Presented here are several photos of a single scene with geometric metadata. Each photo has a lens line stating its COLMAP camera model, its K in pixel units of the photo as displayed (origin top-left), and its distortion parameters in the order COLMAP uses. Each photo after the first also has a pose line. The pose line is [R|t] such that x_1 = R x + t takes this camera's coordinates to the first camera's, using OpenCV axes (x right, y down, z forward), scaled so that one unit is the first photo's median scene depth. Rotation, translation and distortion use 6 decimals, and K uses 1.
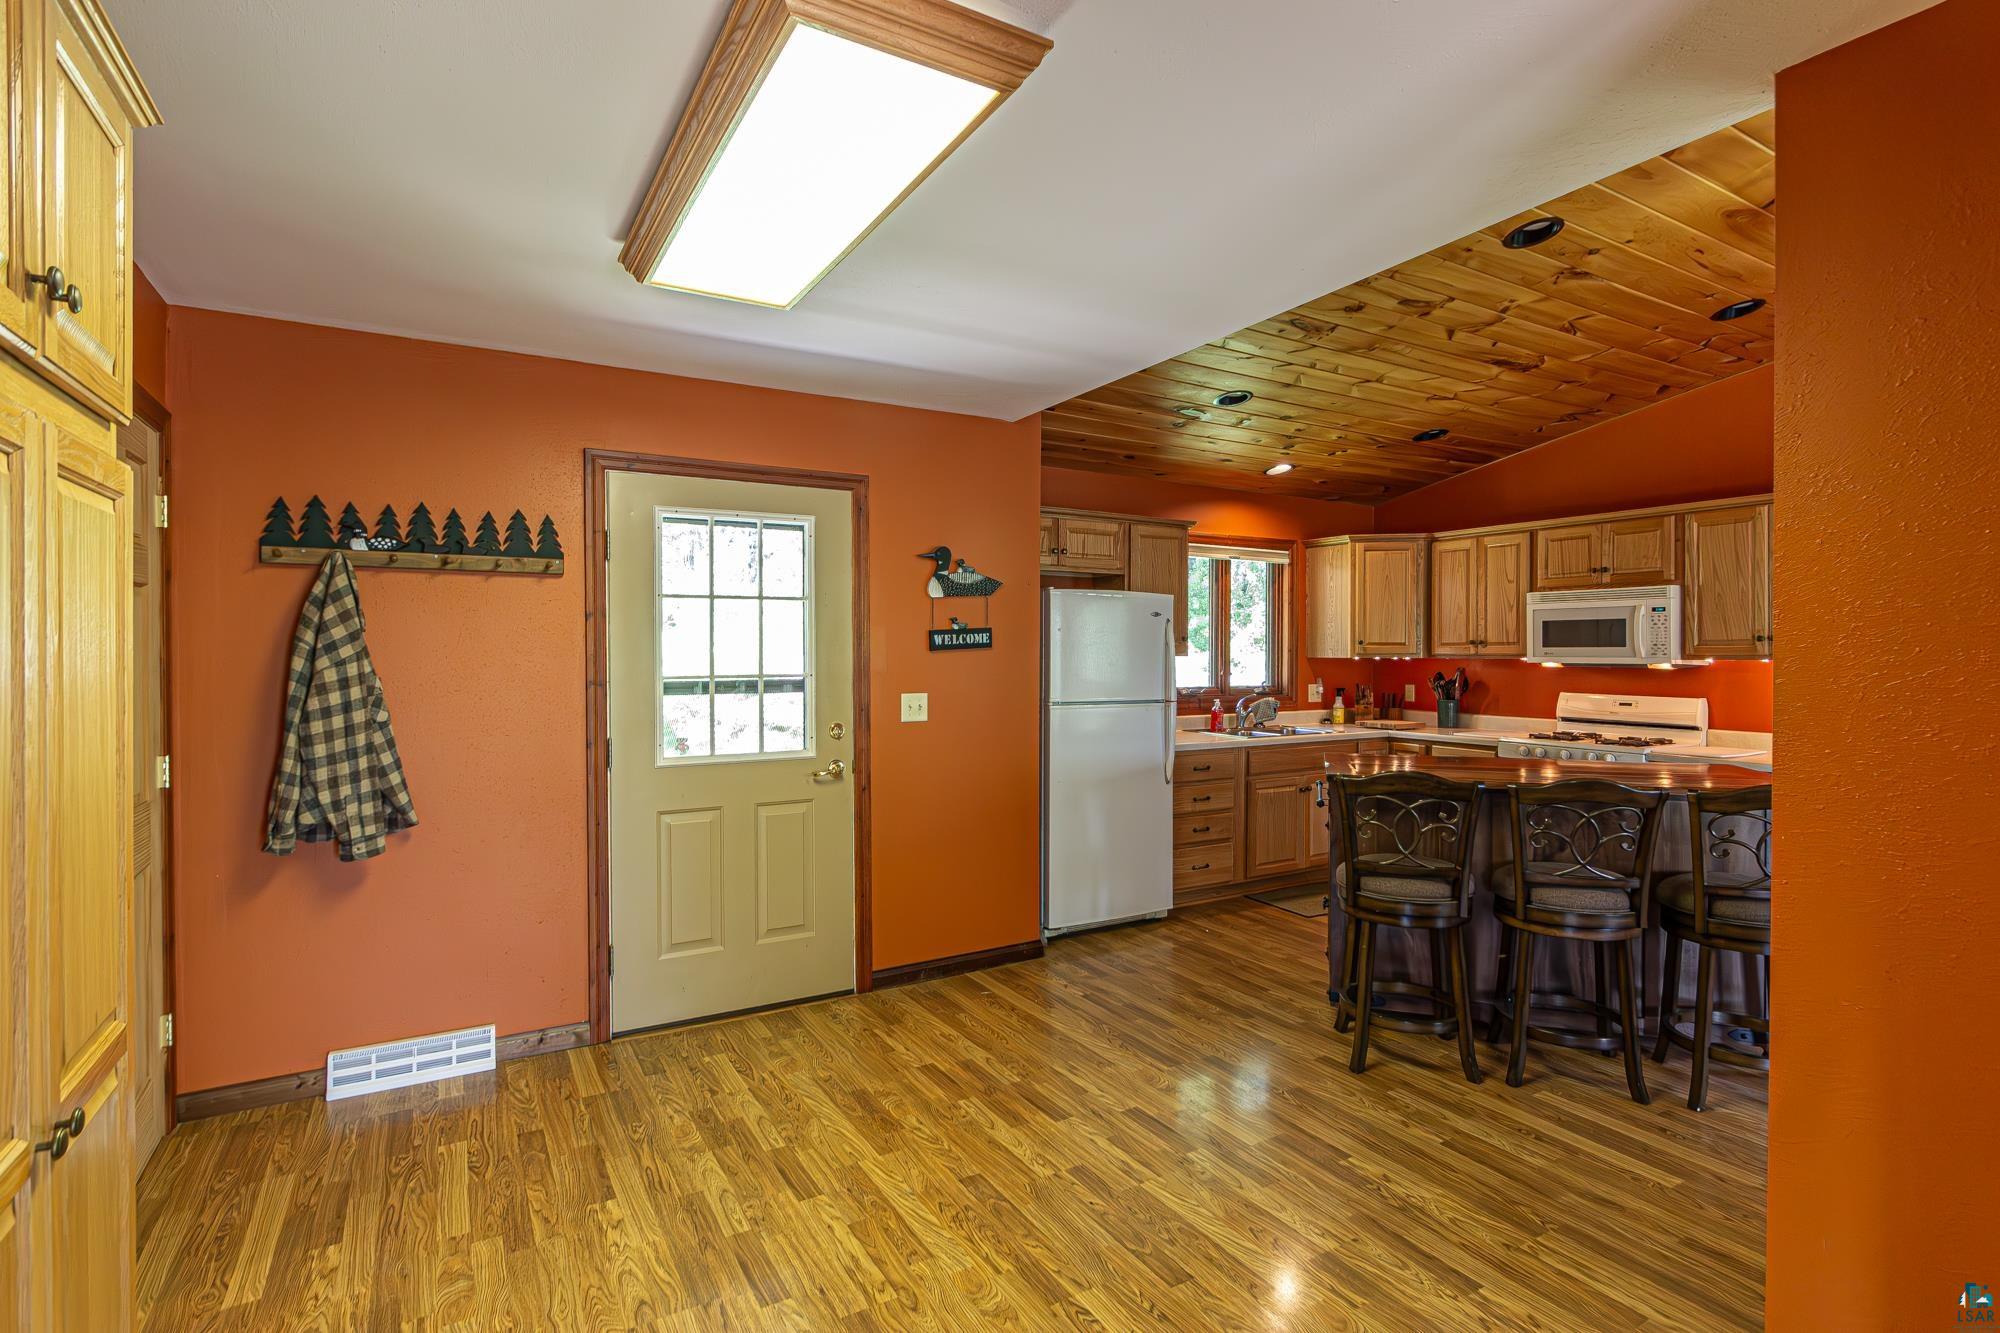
lens RADIAL K [[962.4, 0, 1026.4], [0, 962.4, 655.7], [0, 0, 1]] dist [0.003187, -0.004928]
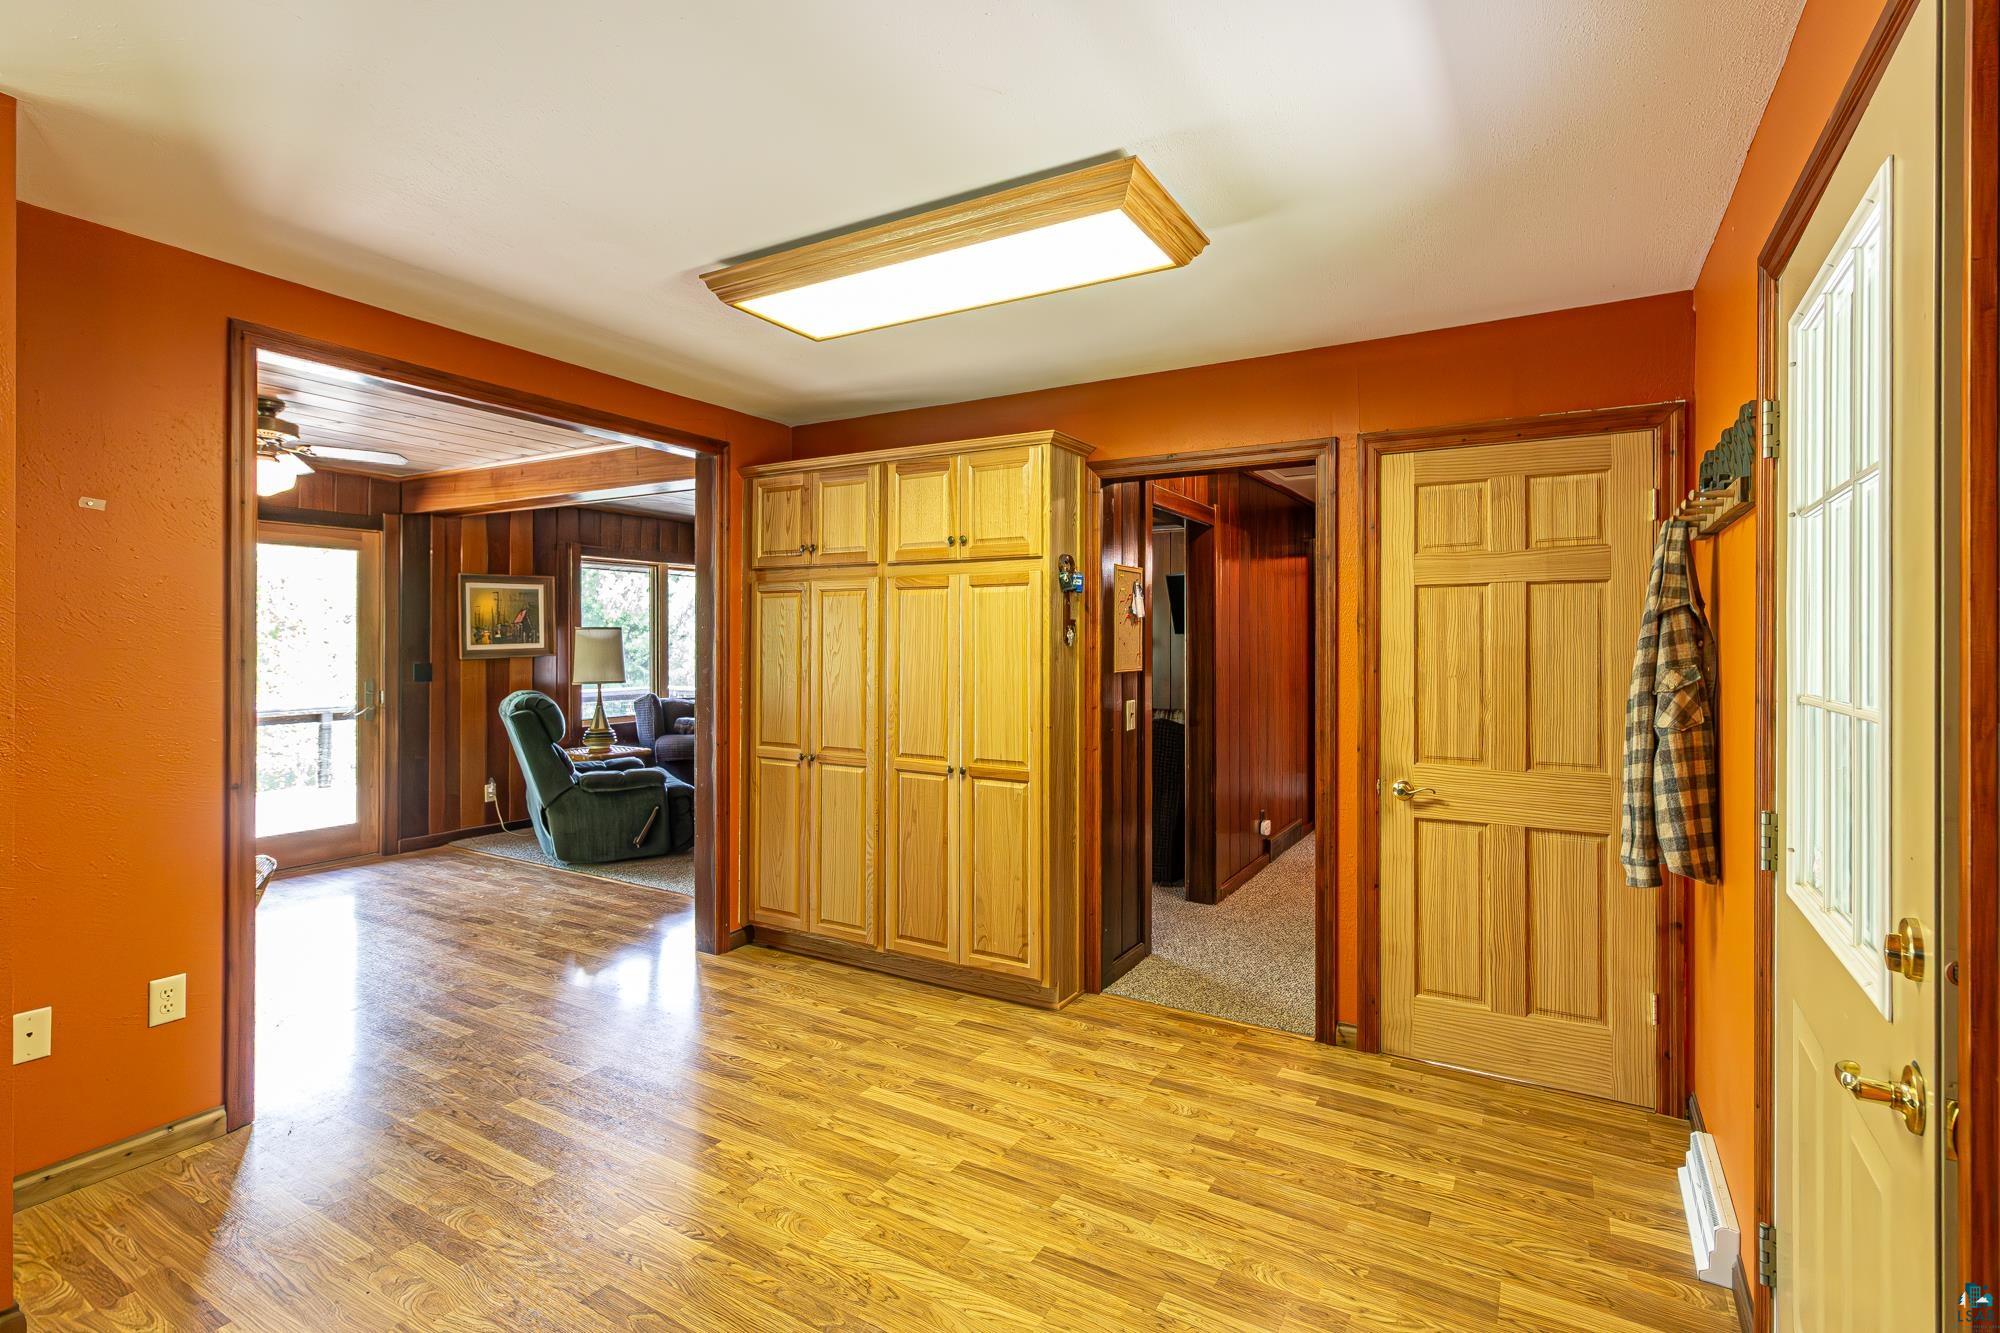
lens RADIAL K [[936.0, 0, 1007.6], [0, 936.0, 639.2], [0, 0, 1]] dist [-0.003725, 0.003666]
pose [[-0.882470, -0.003190, -0.470358, 0.122982], [-0.005577, 0.999978, 0.003681, -0.003308], [0.470336, 0.005872, -0.882468, 1.032880]]
